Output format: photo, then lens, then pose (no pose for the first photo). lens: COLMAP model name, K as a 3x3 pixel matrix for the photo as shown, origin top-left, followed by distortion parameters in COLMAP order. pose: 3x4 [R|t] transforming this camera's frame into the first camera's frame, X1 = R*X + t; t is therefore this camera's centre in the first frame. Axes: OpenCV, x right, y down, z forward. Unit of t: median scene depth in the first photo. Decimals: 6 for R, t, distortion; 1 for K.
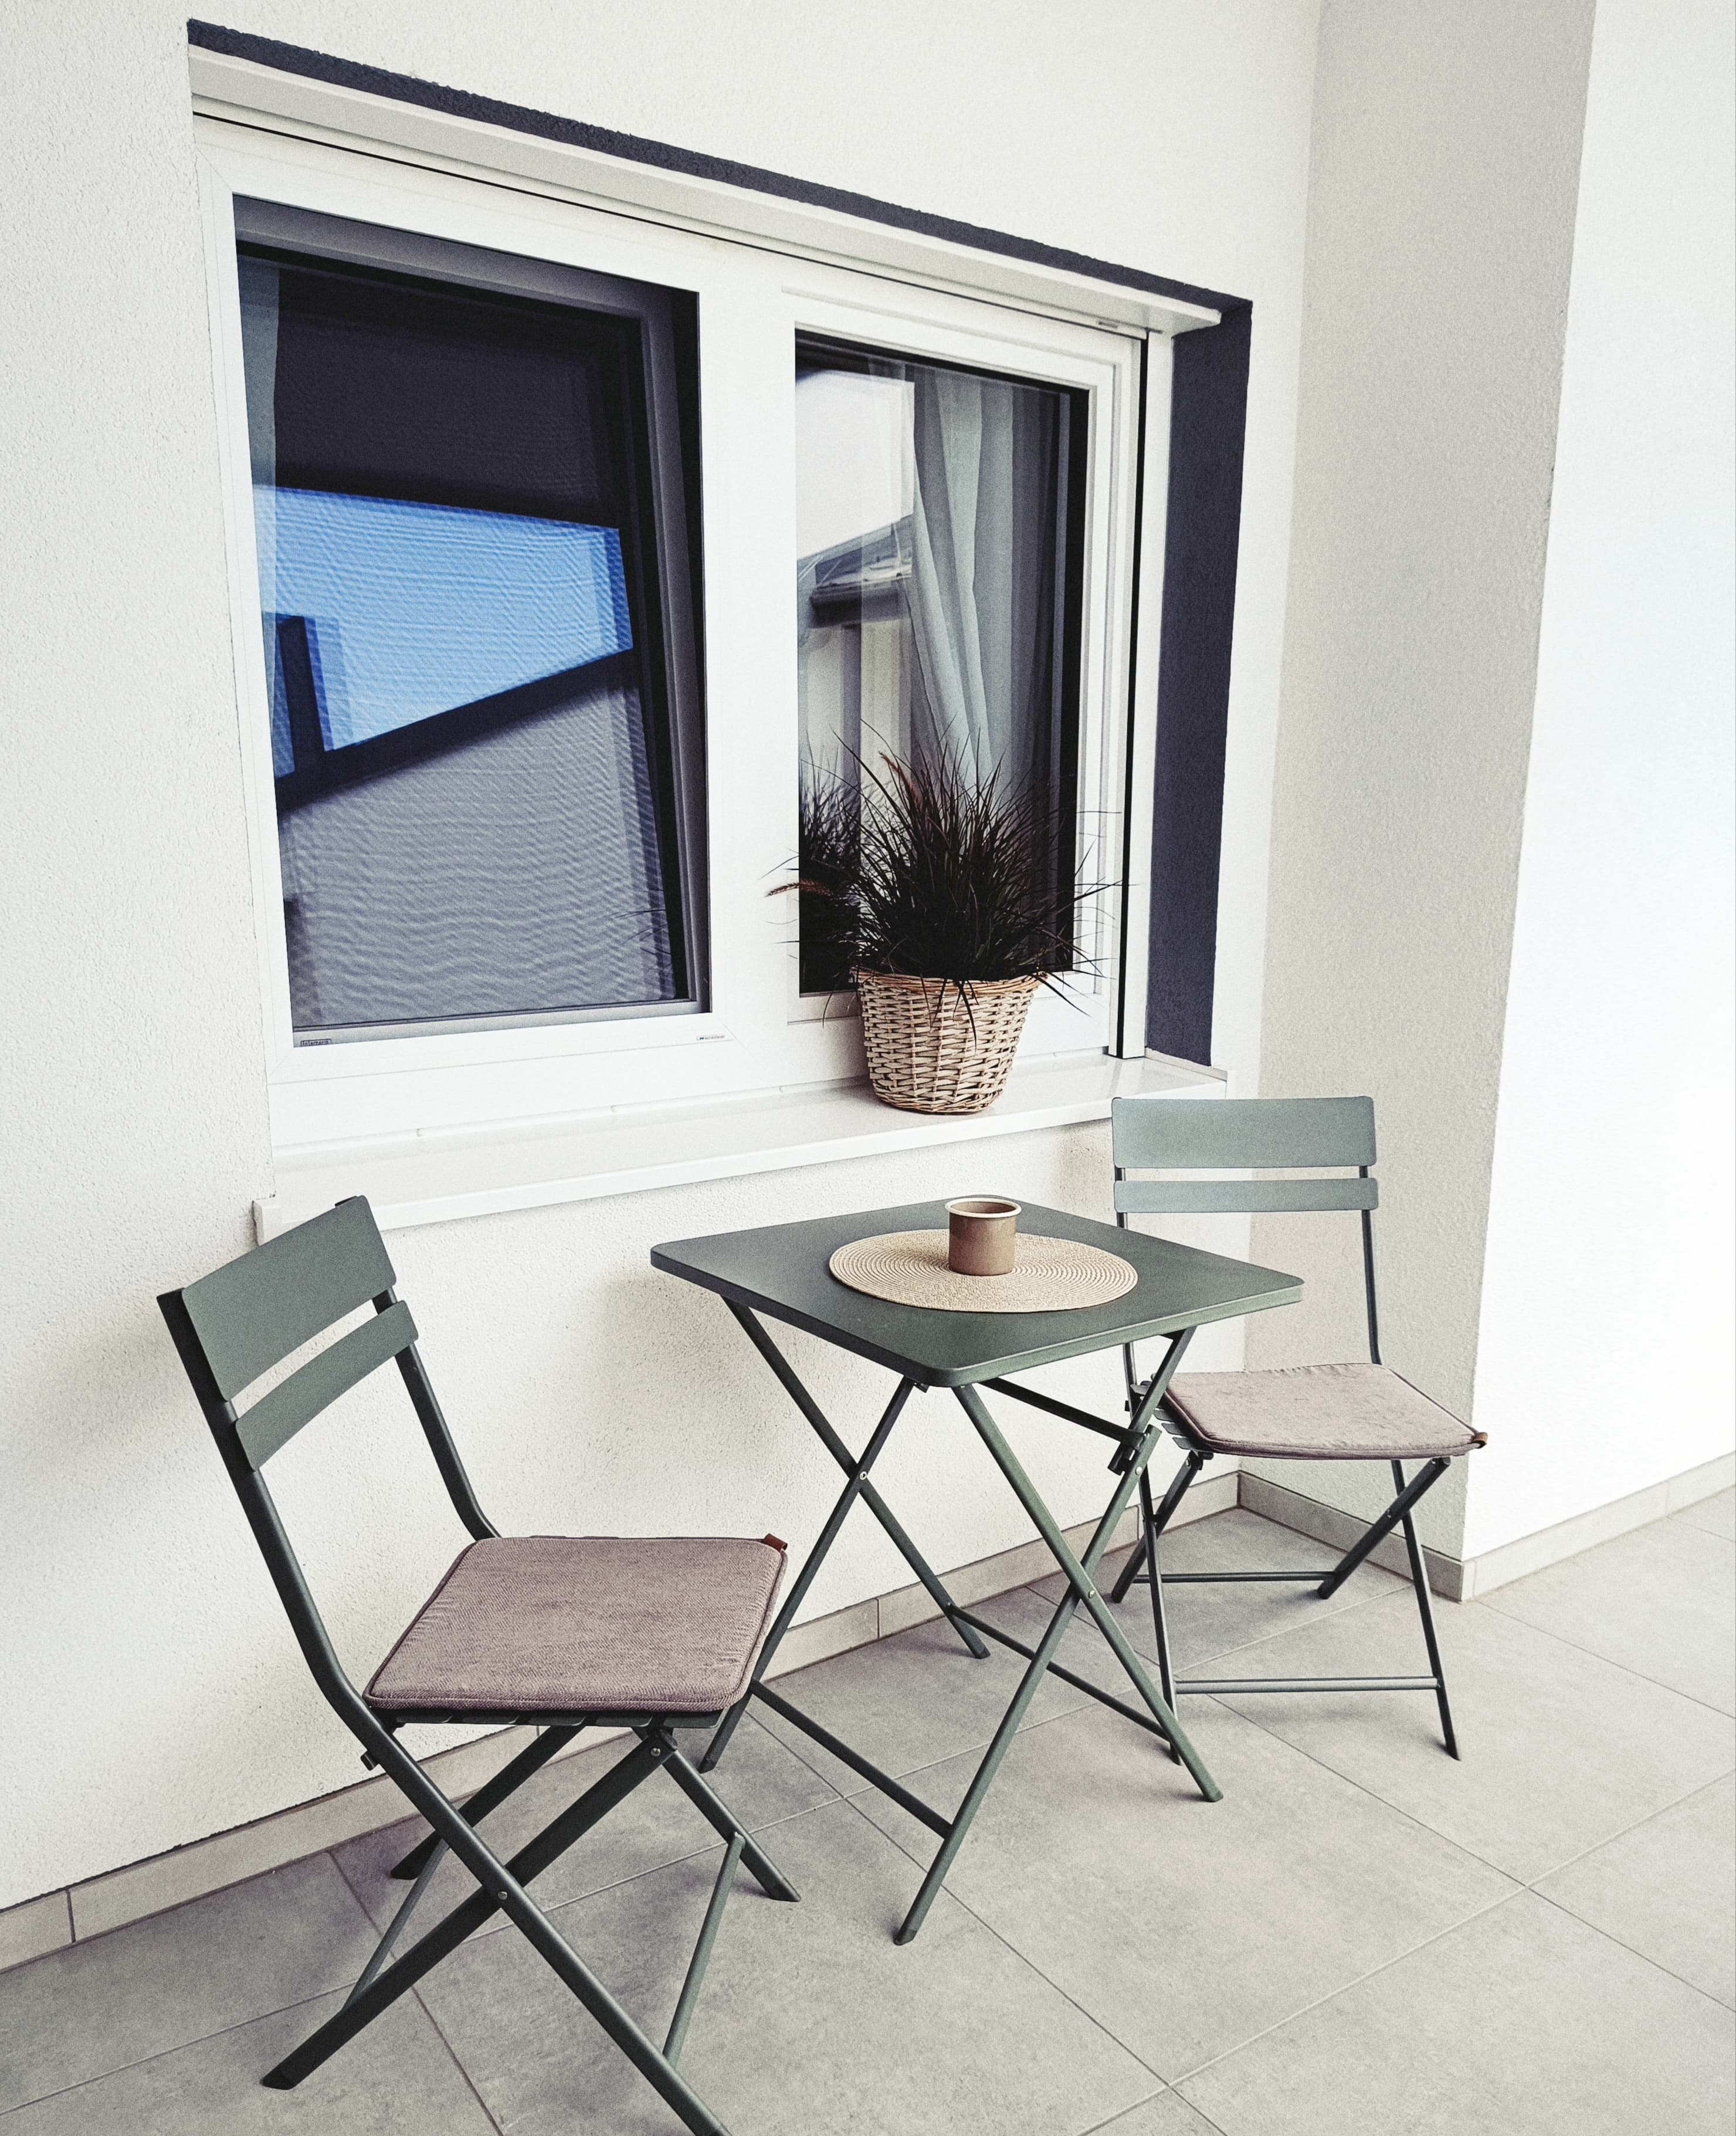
lens RADIAL K [[1691.2, 0, 873.7], [0, 1691.2, 1177.8], [0, 0, 1]] dist [0.080604, -0.100930]
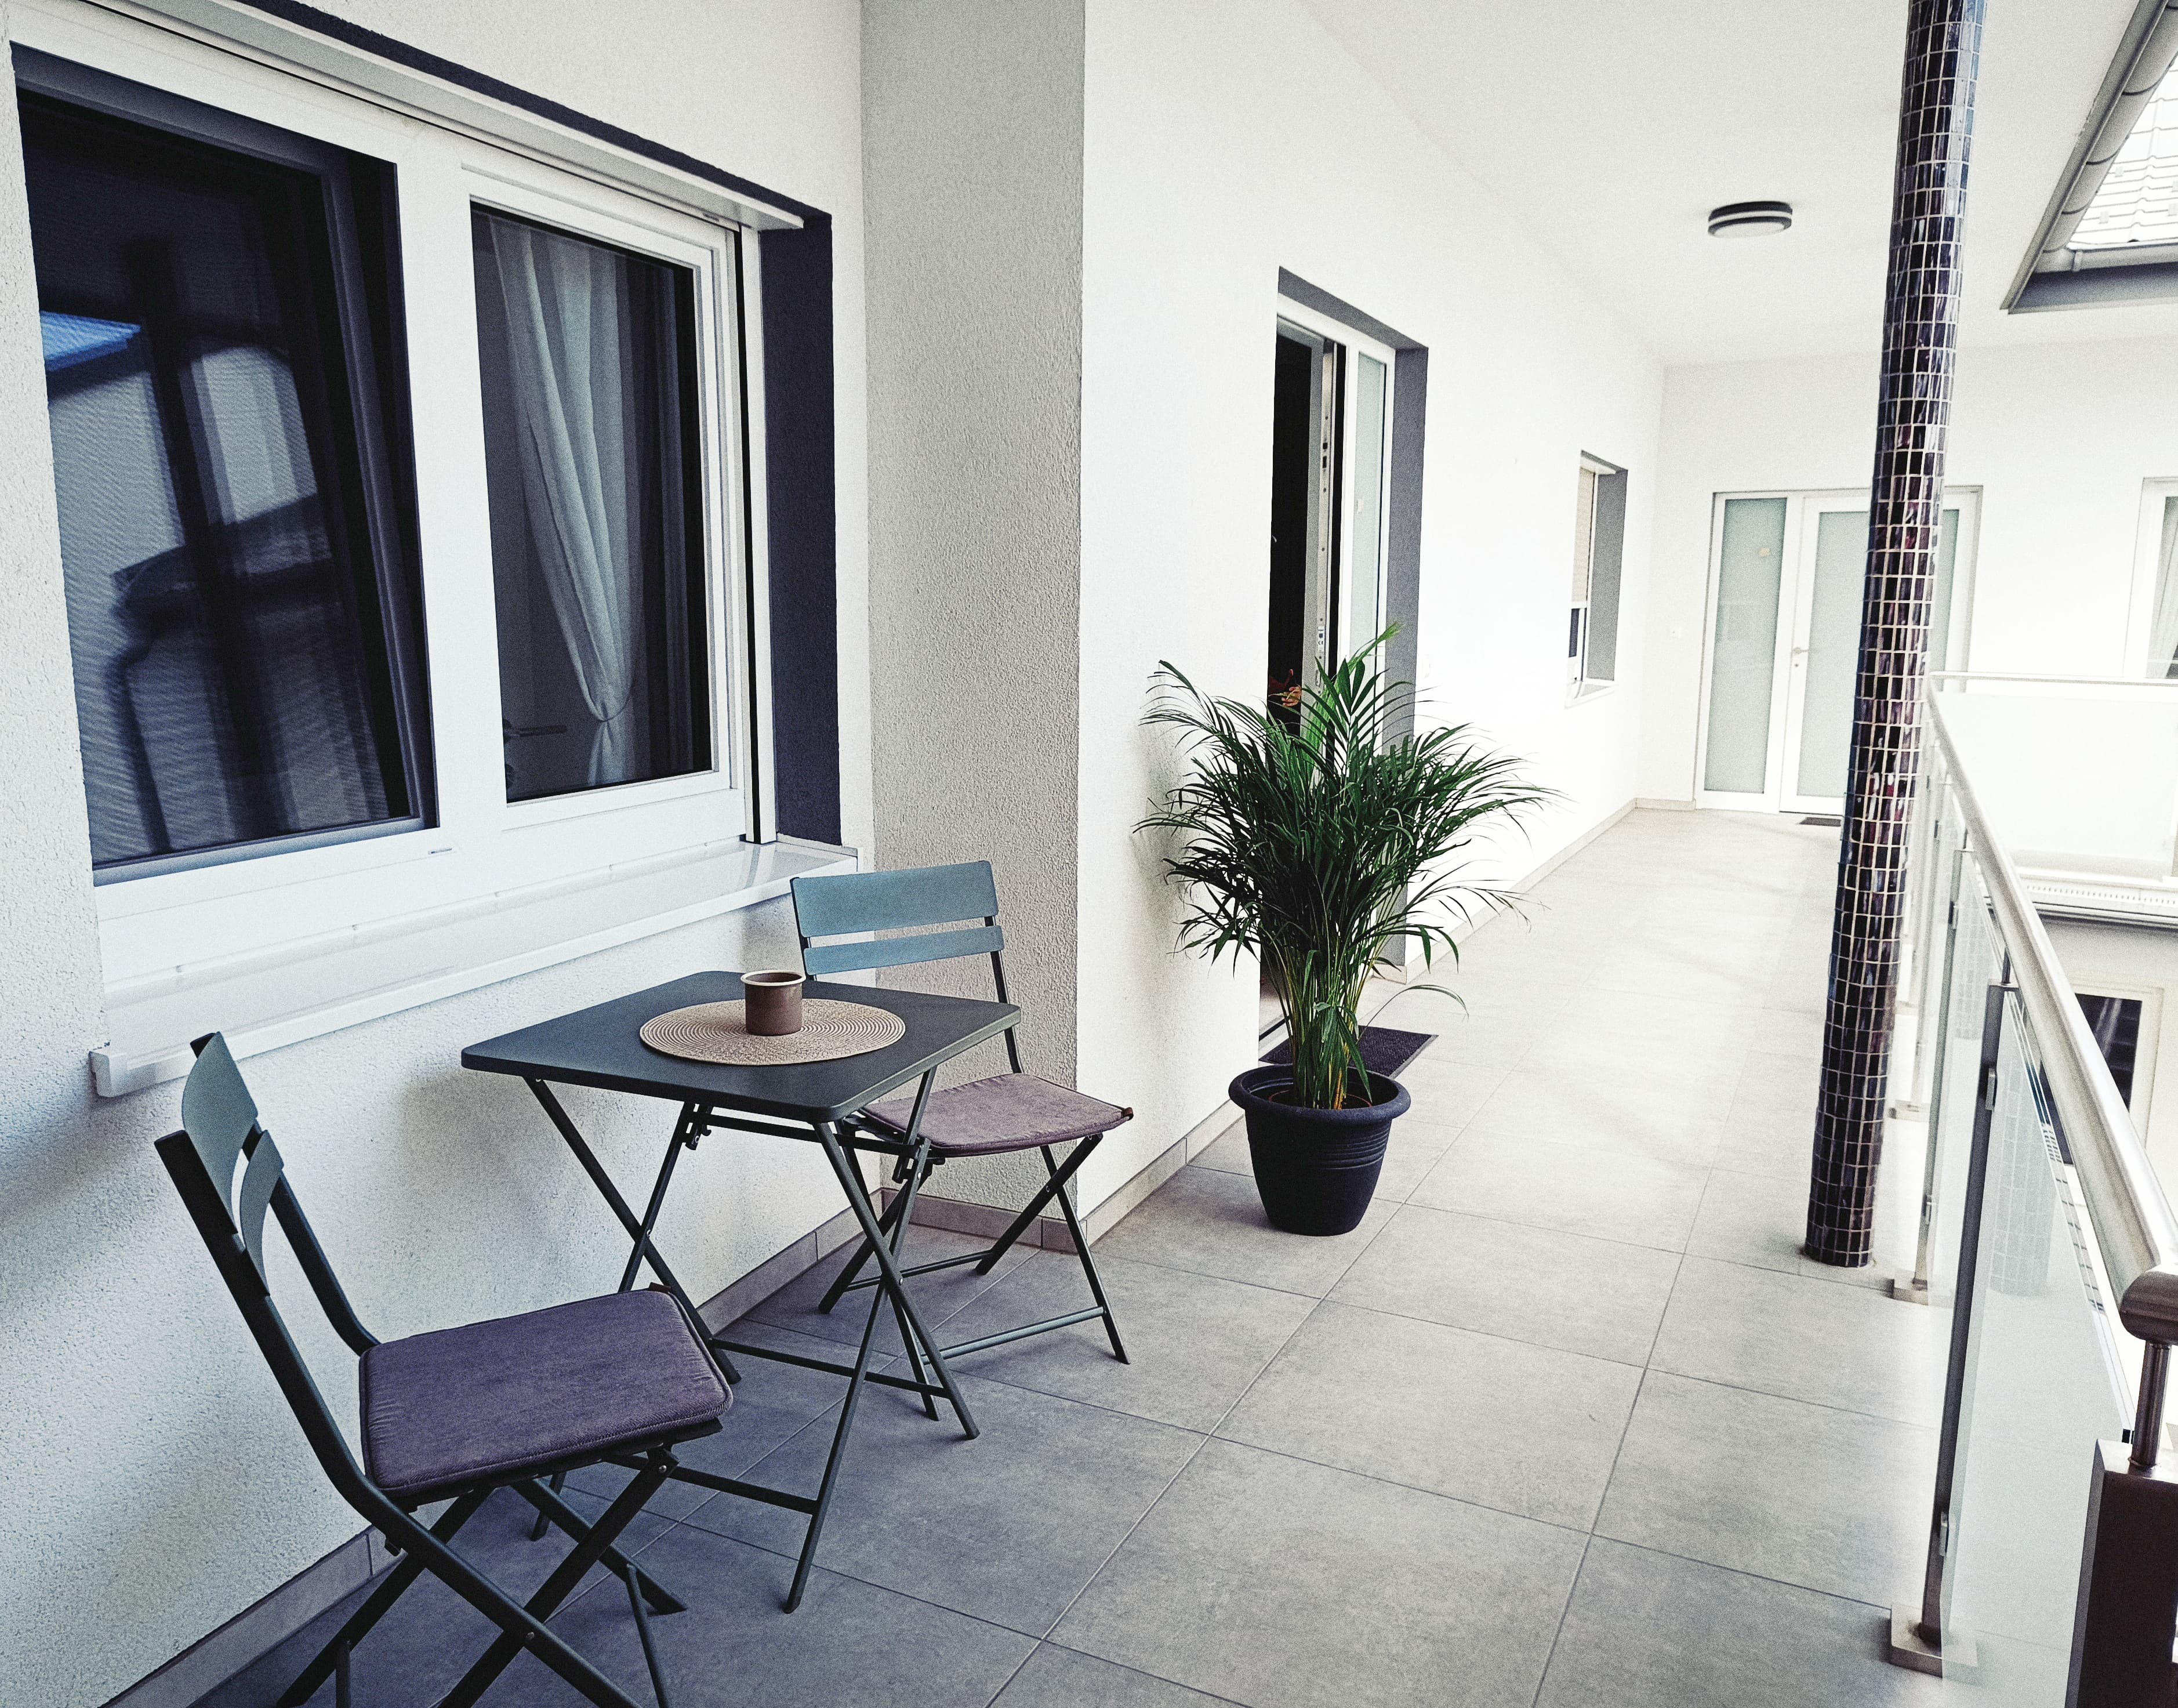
lens RADIAL K [[1668.2, 0, 1088.2], [0, 1668.2, 890.2], [0, 0, 1]] dist [0.096206, -0.089343]
pose [[0.865837, -0.084904, 0.493069, -0.269623], [0.101994, 0.994754, -0.007811, -0.009967], [-0.489820, 0.057053, 0.869955, -0.106564]]
